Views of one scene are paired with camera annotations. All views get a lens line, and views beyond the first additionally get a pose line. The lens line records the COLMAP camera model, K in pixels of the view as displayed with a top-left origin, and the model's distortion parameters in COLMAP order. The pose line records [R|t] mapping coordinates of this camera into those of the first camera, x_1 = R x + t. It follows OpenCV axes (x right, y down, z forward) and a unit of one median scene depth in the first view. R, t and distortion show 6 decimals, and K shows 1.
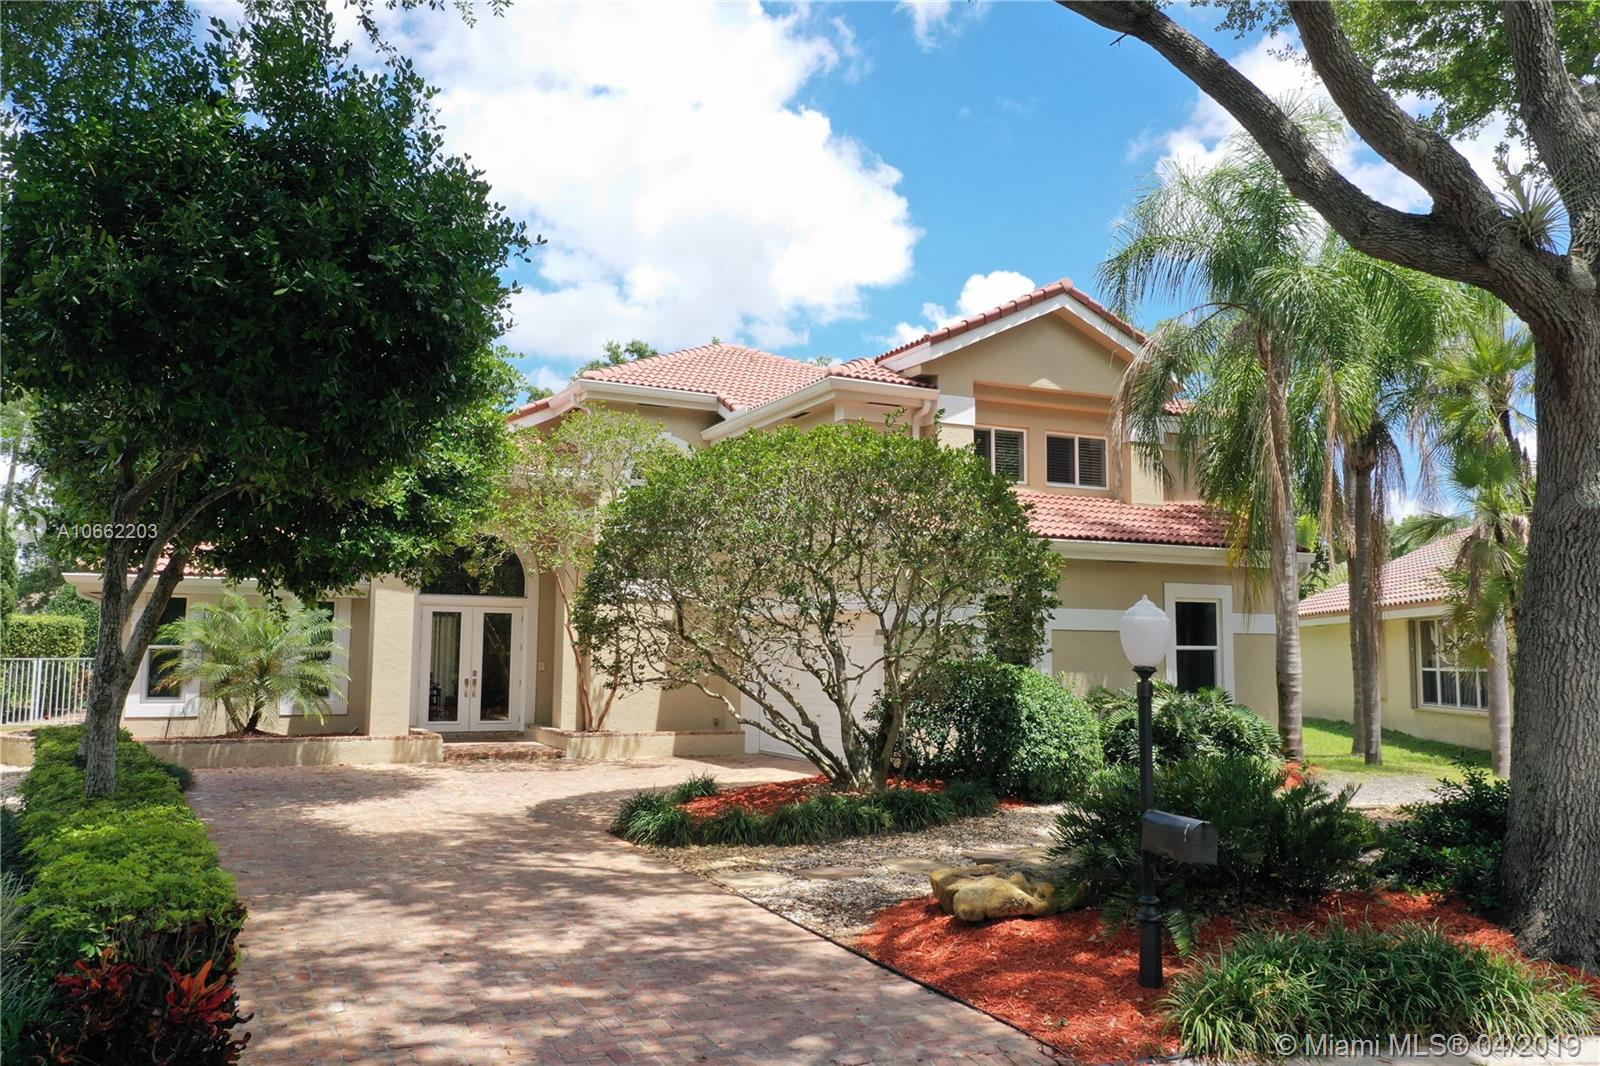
lens RADIAL K [[1318.9, 0, 800.0], [0, 1318.9, 533.0], [0, 0, 1]] dist [-0.011999, 0.015714]
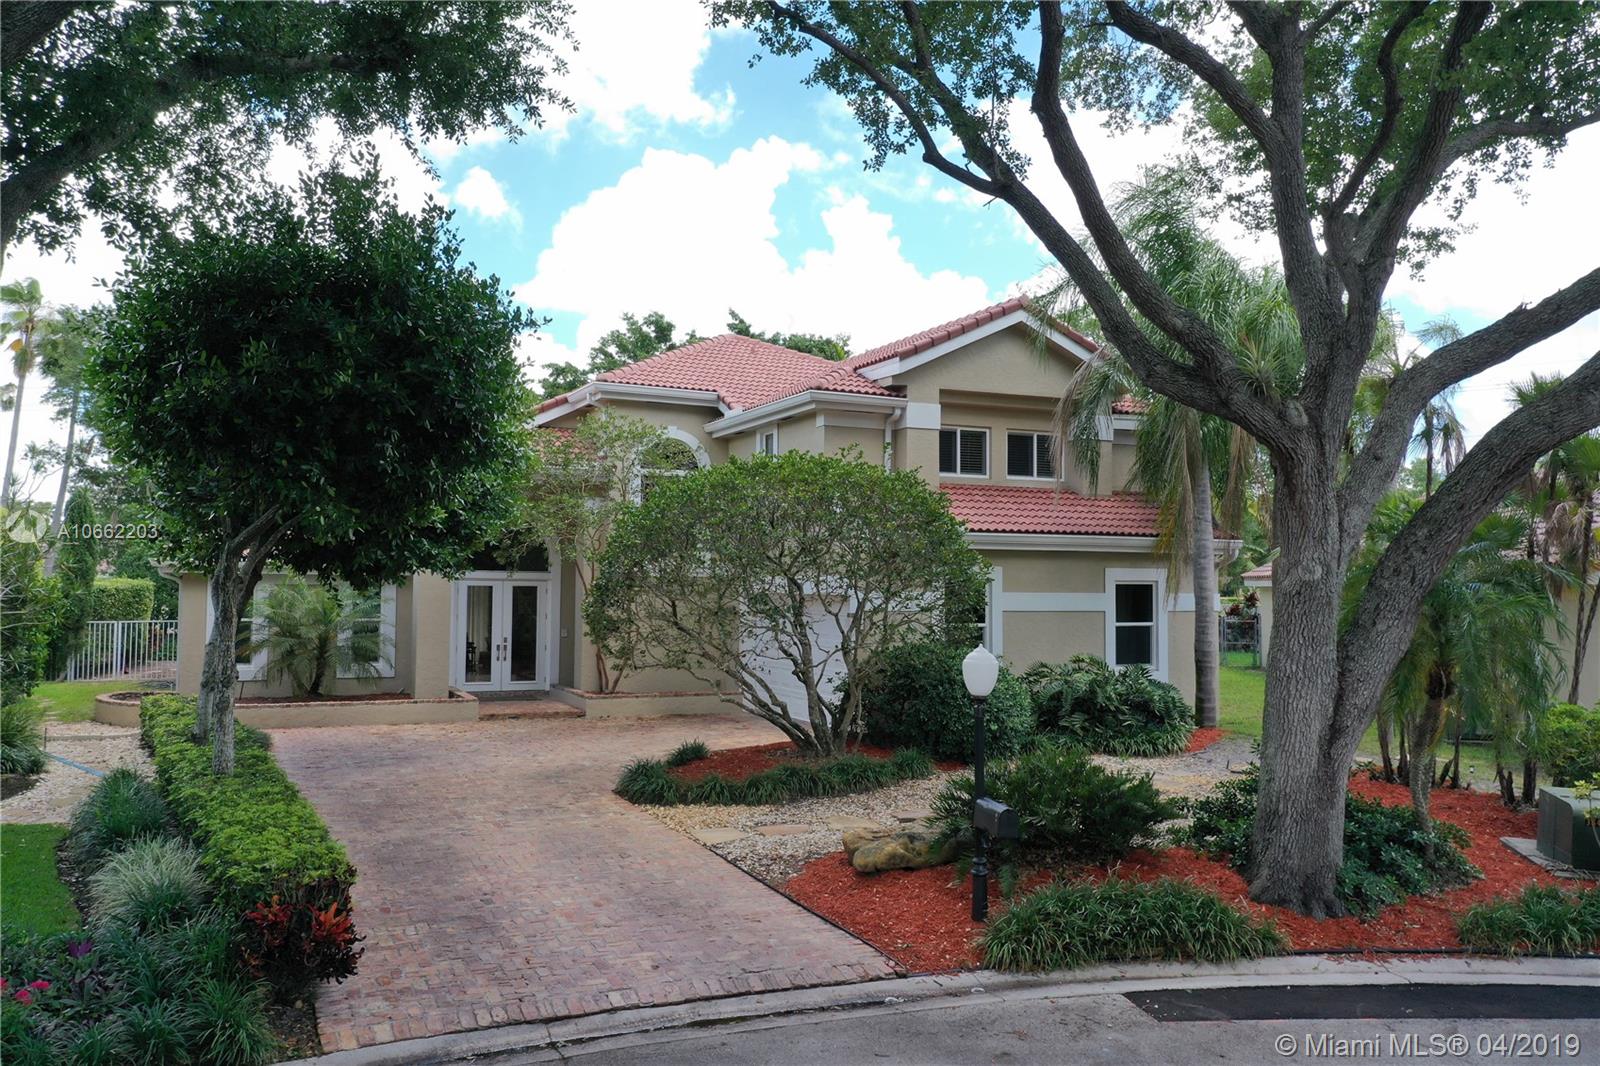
lens RADIAL K [[1330.3, 0, 800.0], [0, 1330.3, 533.0], [0, 0, 1]] dist [-0.004809, -0.004533]
pose [[0.999698, -0.001566, -0.024528, 0.040909], [0.002922, 0.998464, 0.055328, -0.057146], [0.024403, -0.055383, 0.998167, -0.154353]]
